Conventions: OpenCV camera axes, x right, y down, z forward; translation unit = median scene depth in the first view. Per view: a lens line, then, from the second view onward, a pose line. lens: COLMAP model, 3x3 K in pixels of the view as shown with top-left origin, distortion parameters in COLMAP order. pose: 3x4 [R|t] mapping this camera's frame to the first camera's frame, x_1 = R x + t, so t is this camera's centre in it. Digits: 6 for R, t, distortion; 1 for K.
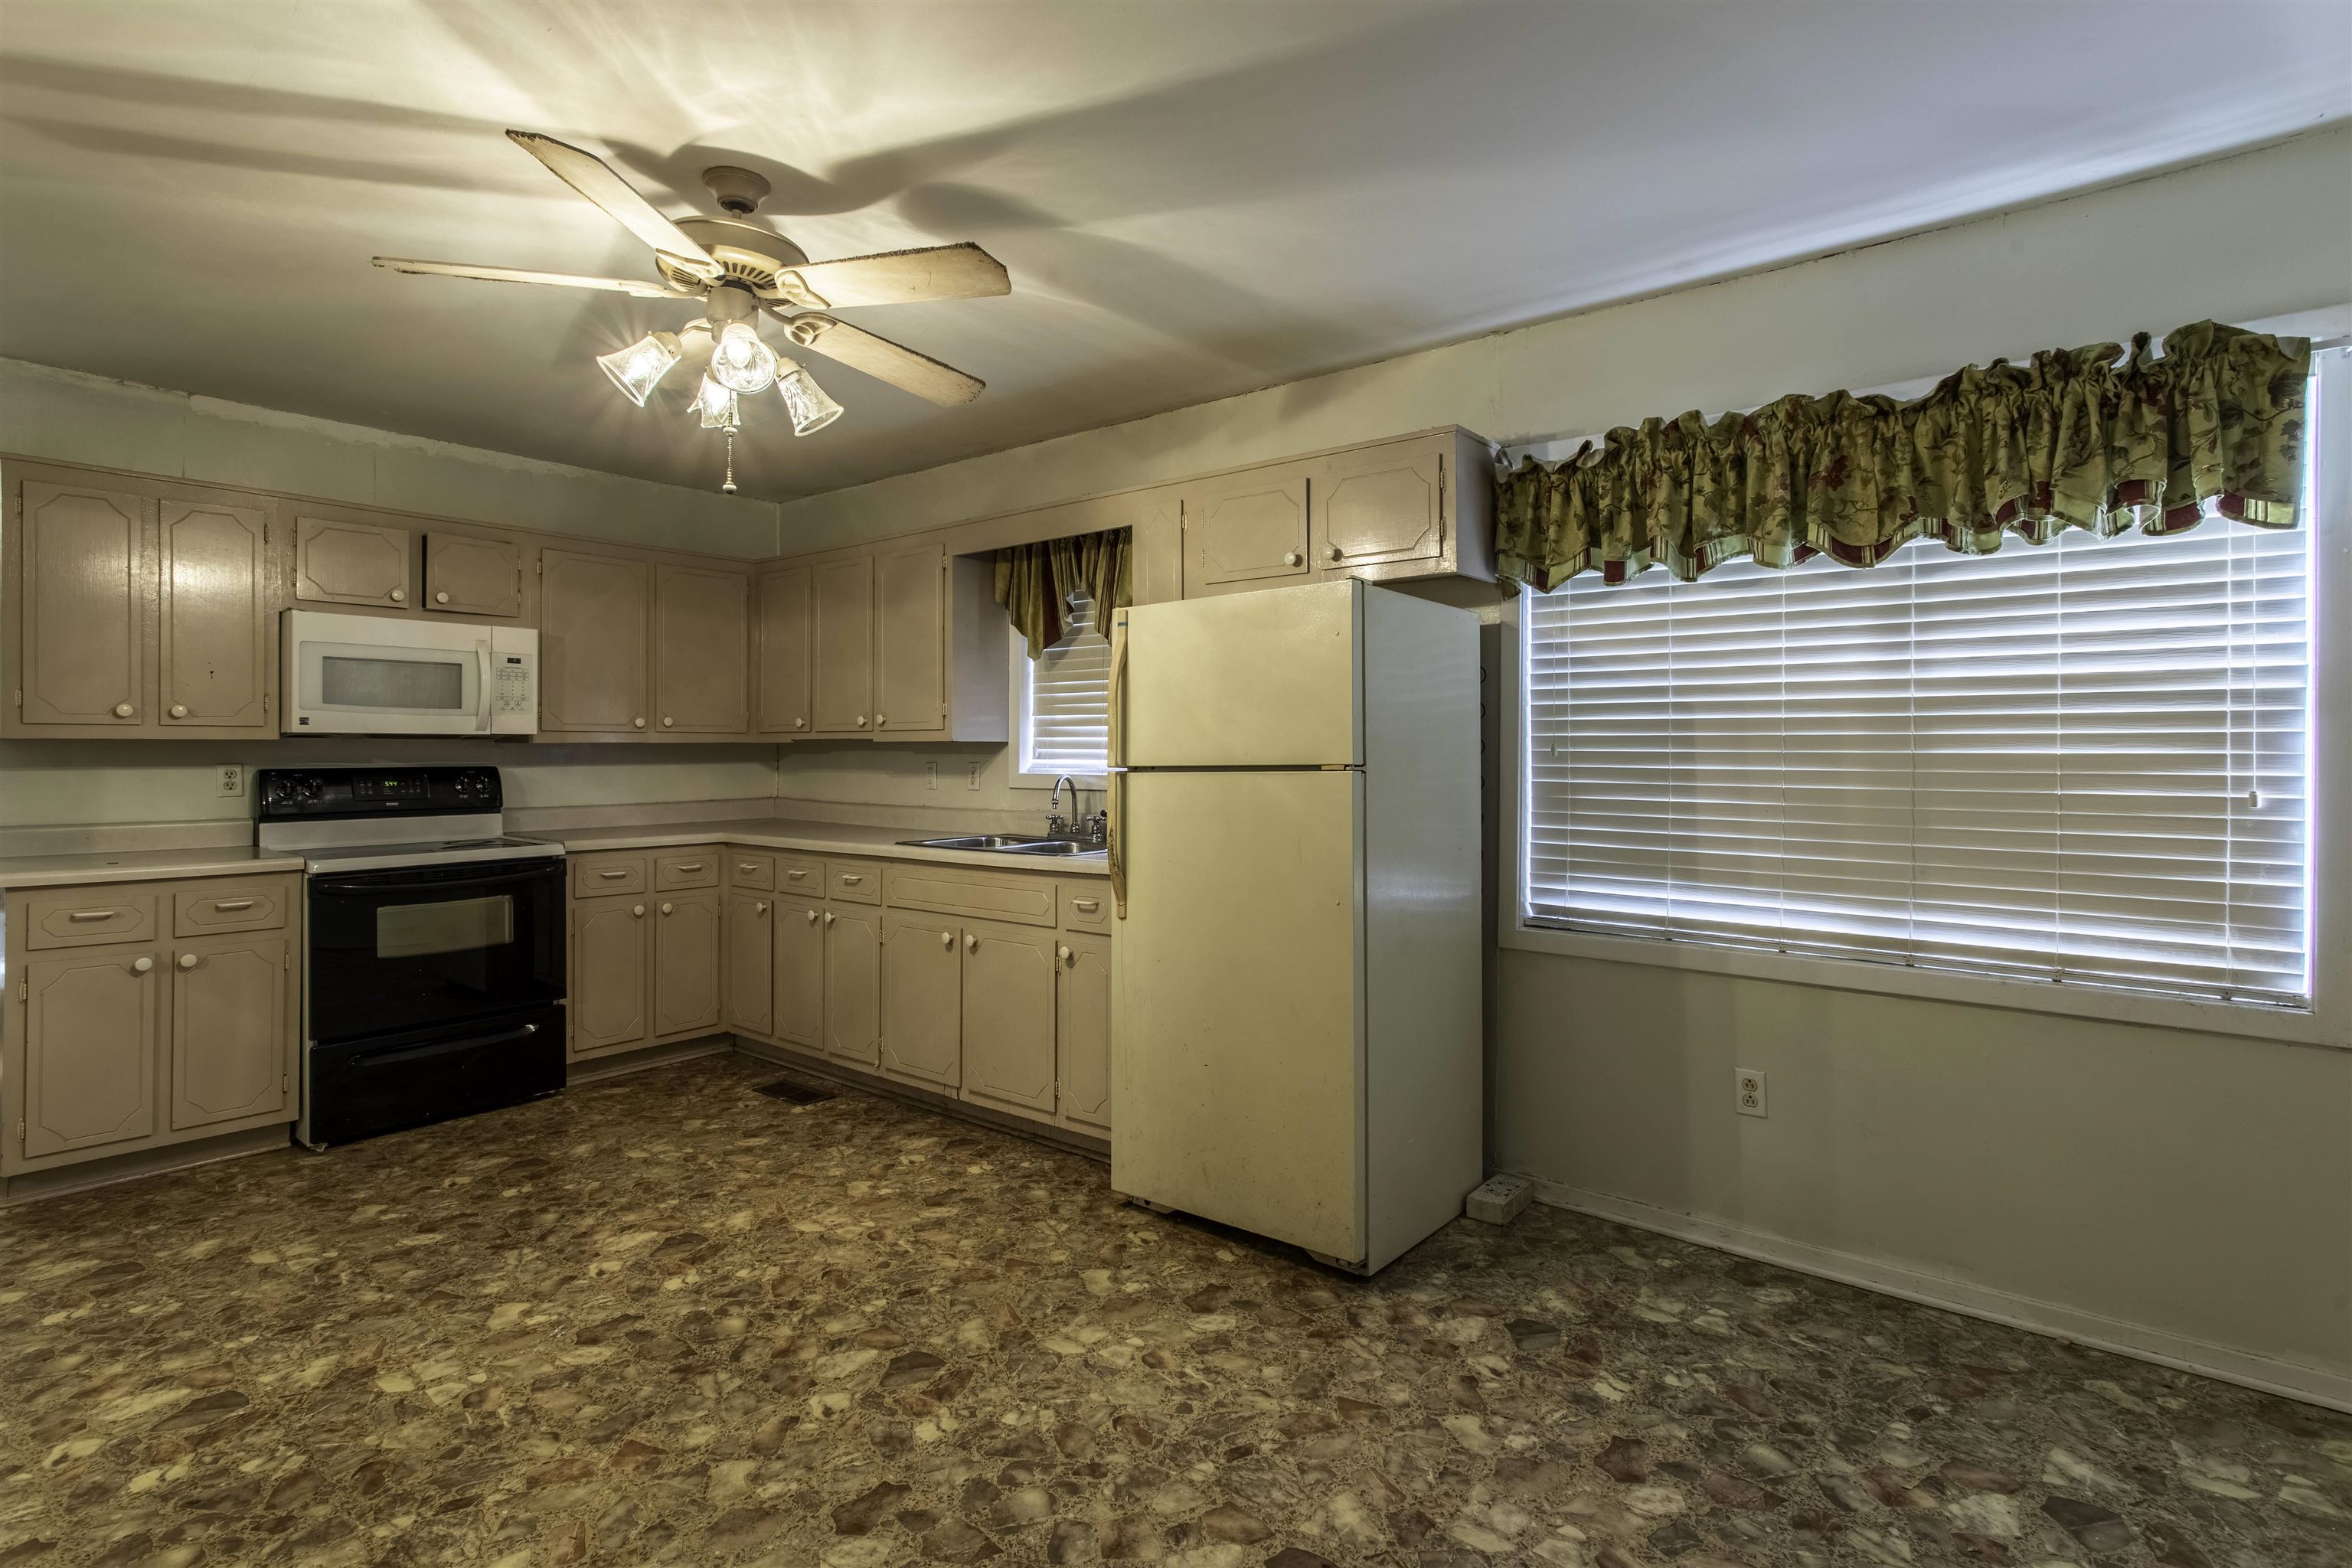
lens RADIAL K [[1153.6, 0, 1179.8], [0, 1153.6, 758.6], [0, 0, 1]] dist [0.009664, -0.001293]
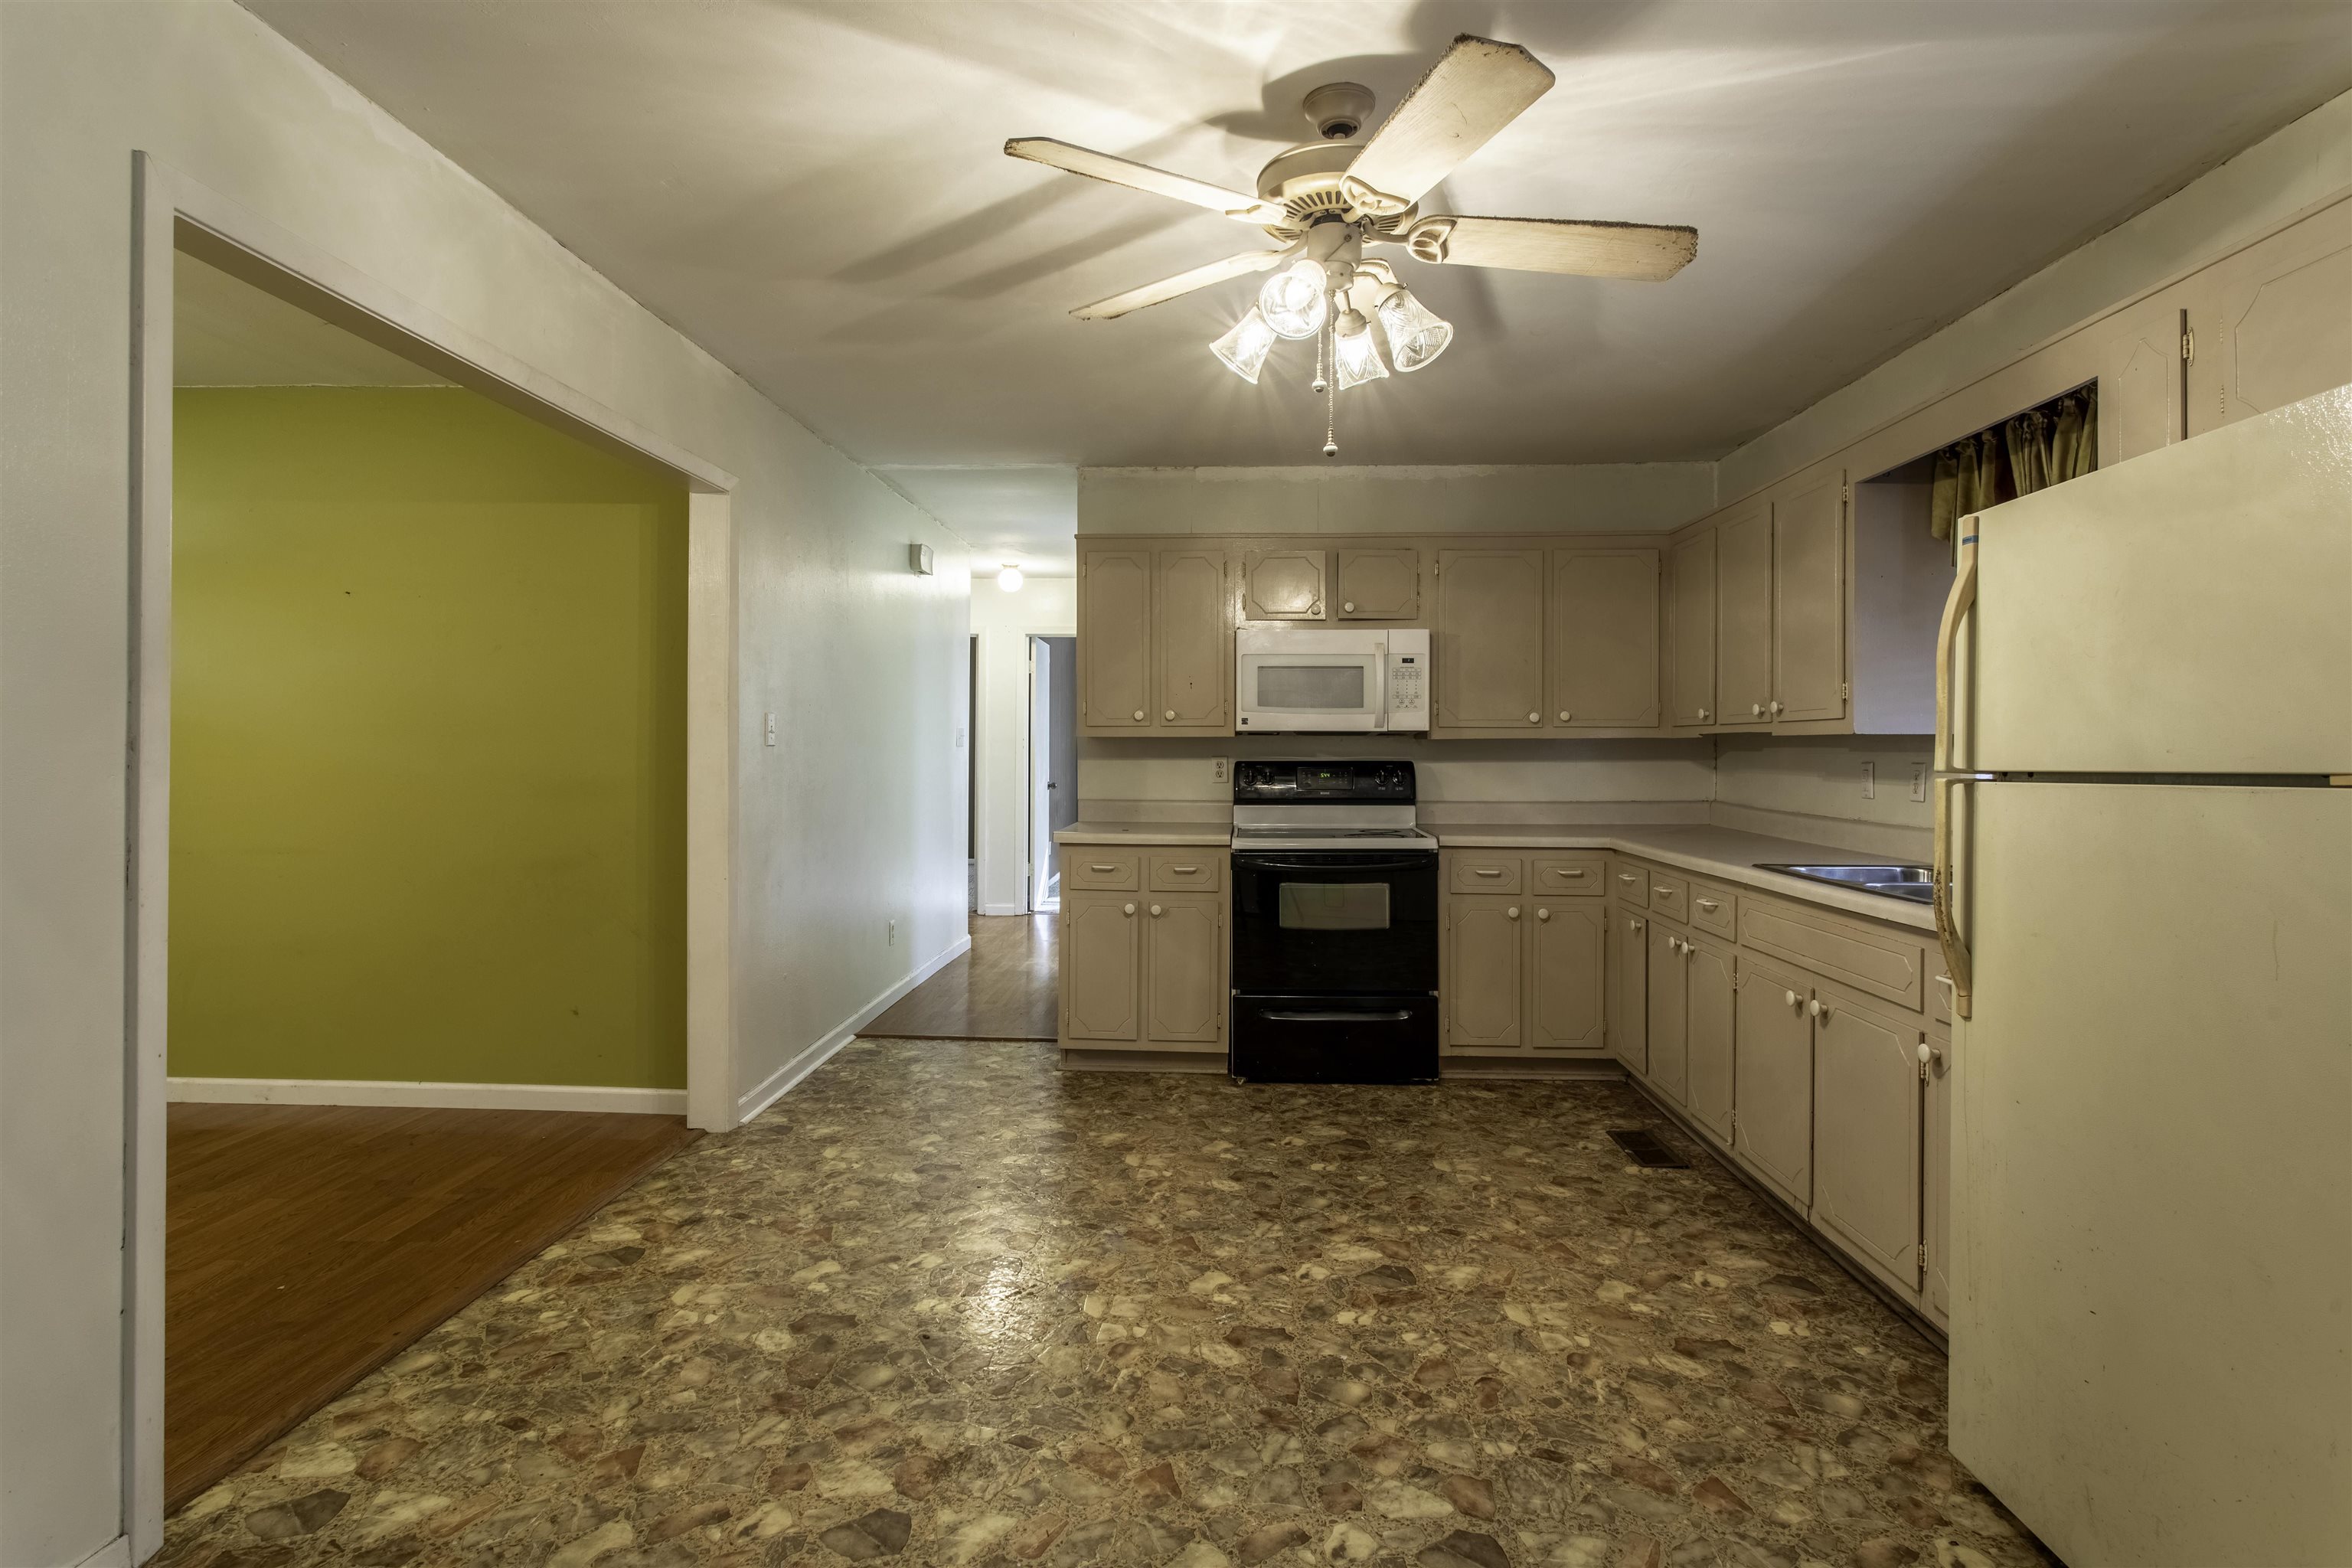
lens RADIAL K [[1153.6, 0, 1175.8], [0, 1153.6, 734.4], [0, 0, 1]] dist [0.009664, -0.001293]
pose [[0.587808, -0.009844, -0.808941, 0.185493], [-0.009353, 0.999776, -0.018962, 0.005519], [0.808947, 0.018712, 0.587584, 0.267330]]
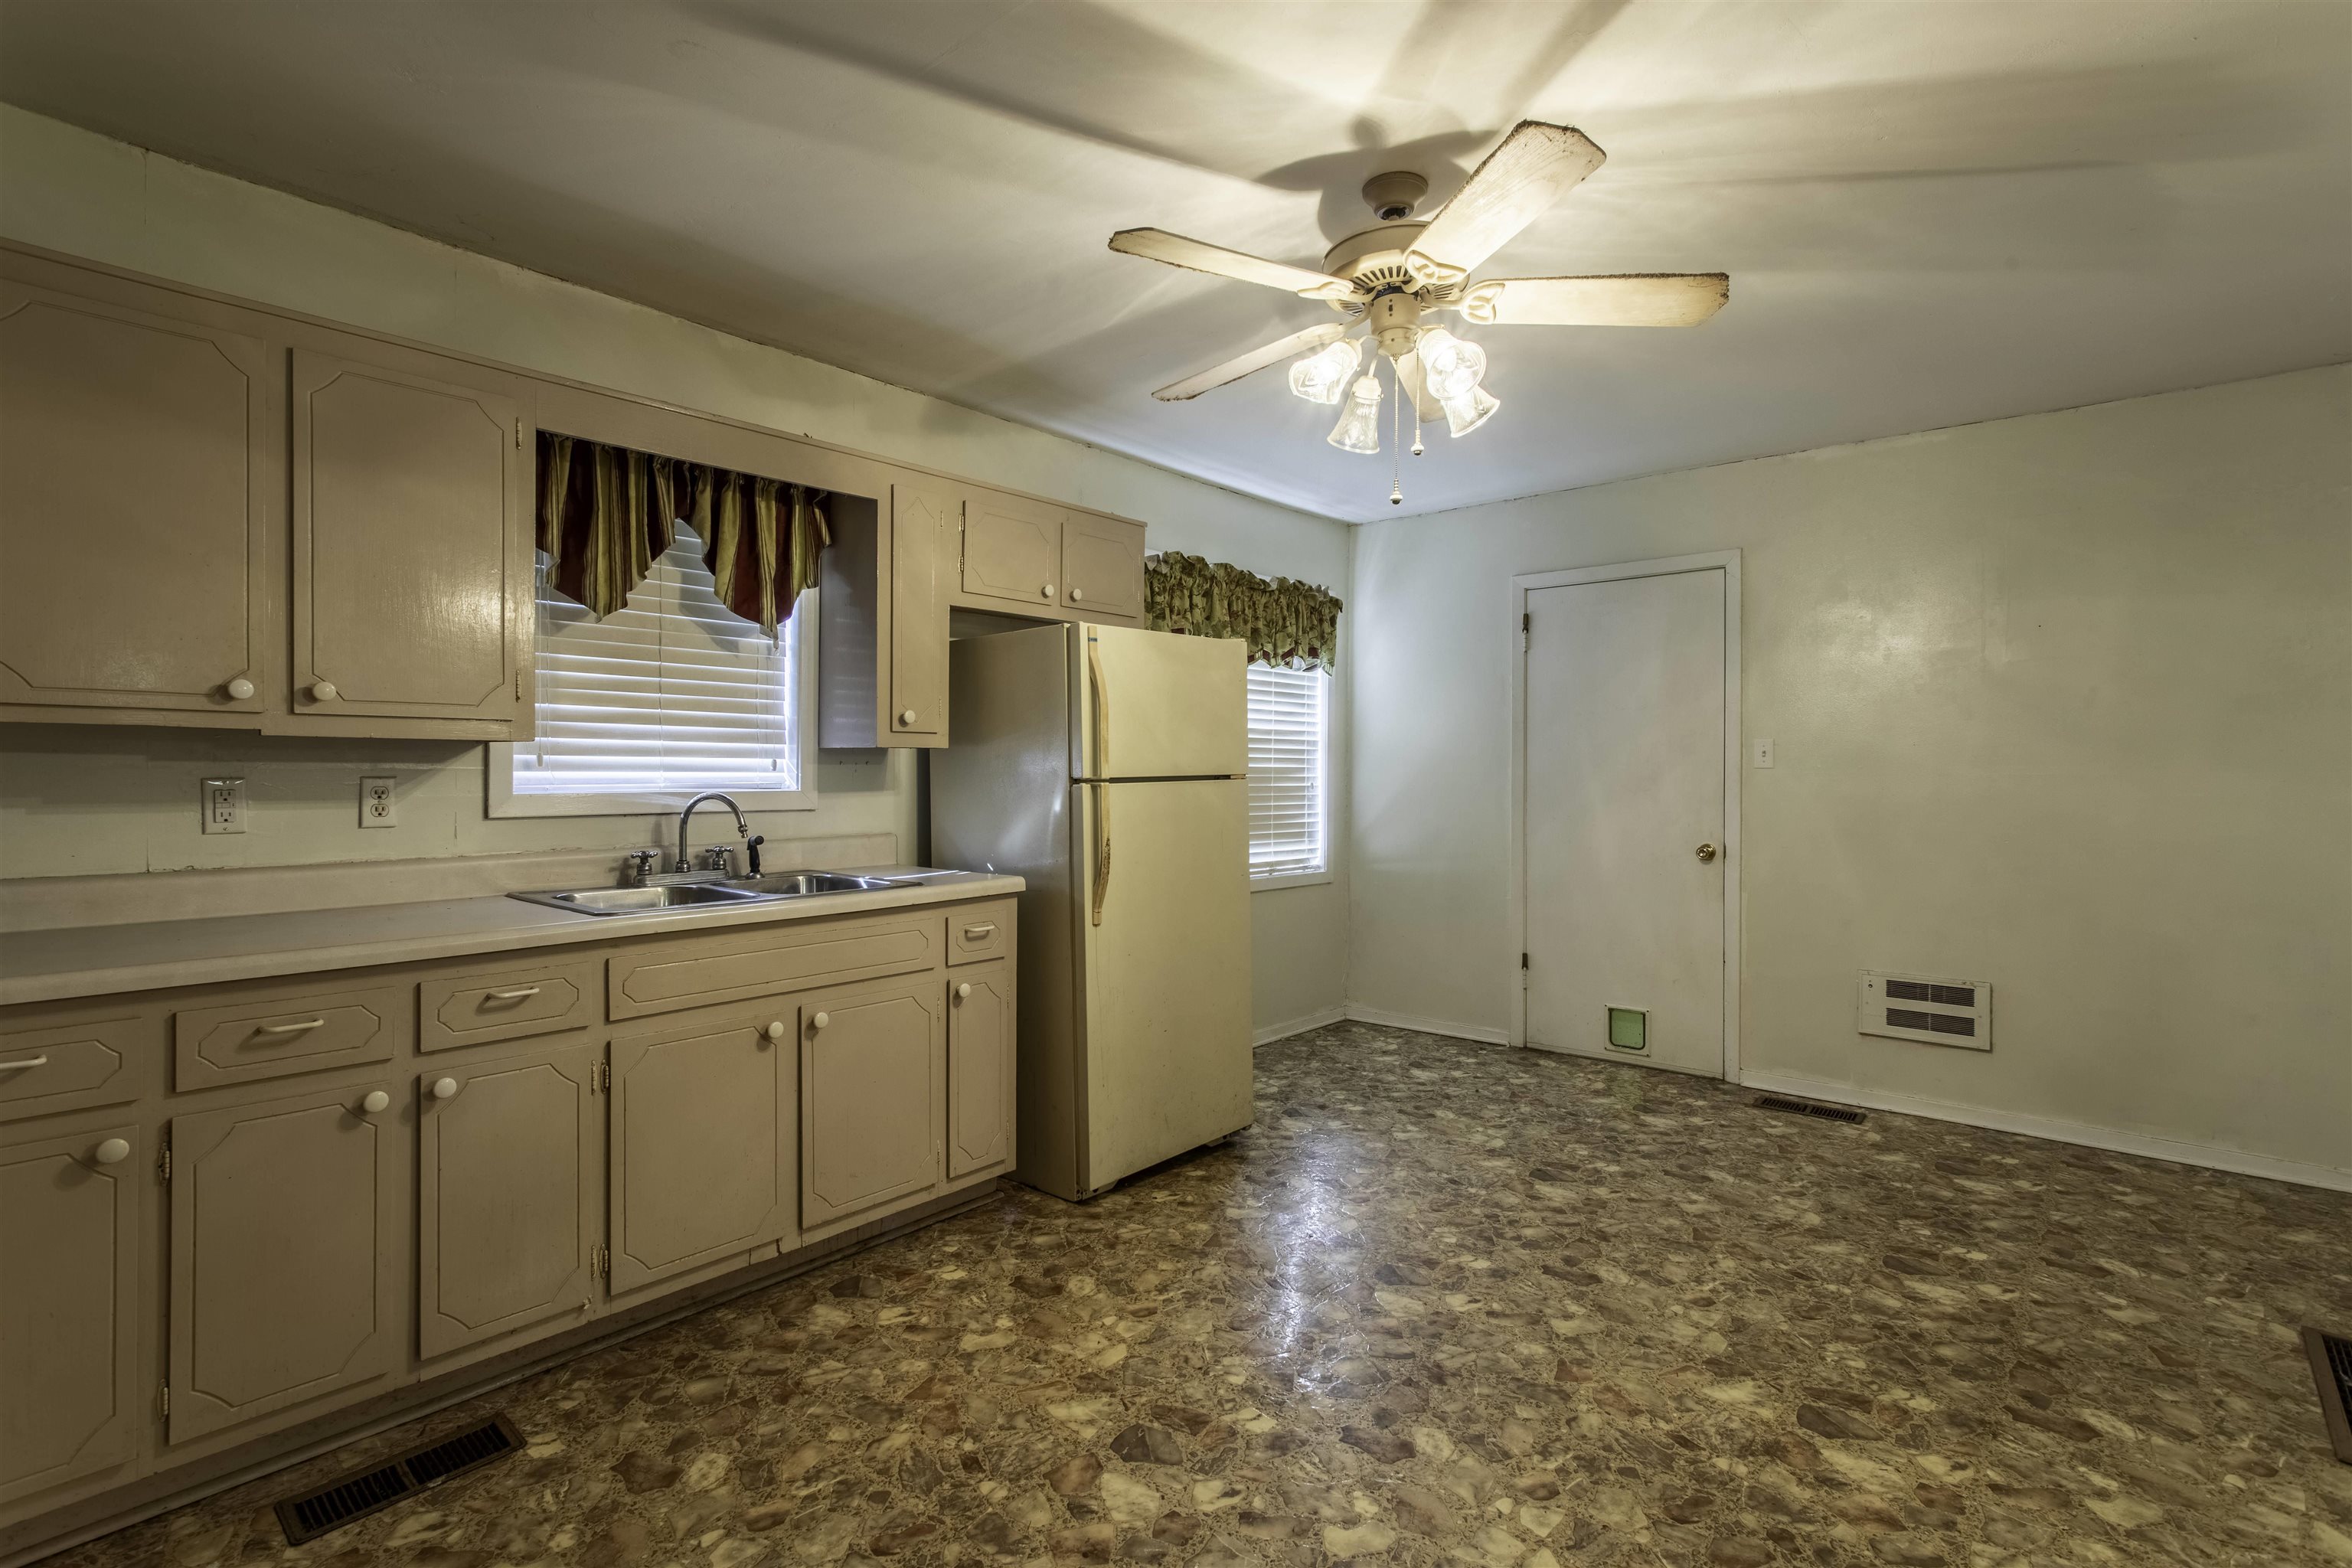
lens RADIAL K [[1153.6, 0, 1159.1], [0, 1153.6, 779.8], [0, 0, 1]] dist [0.009664, -0.001293]
pose [[0.025463, -0.010414, 0.999622, -0.977626], [-0.000496, 0.999945, 0.010430, -0.001395], [-0.999676, -0.000761, 0.025457, 0.830461]]
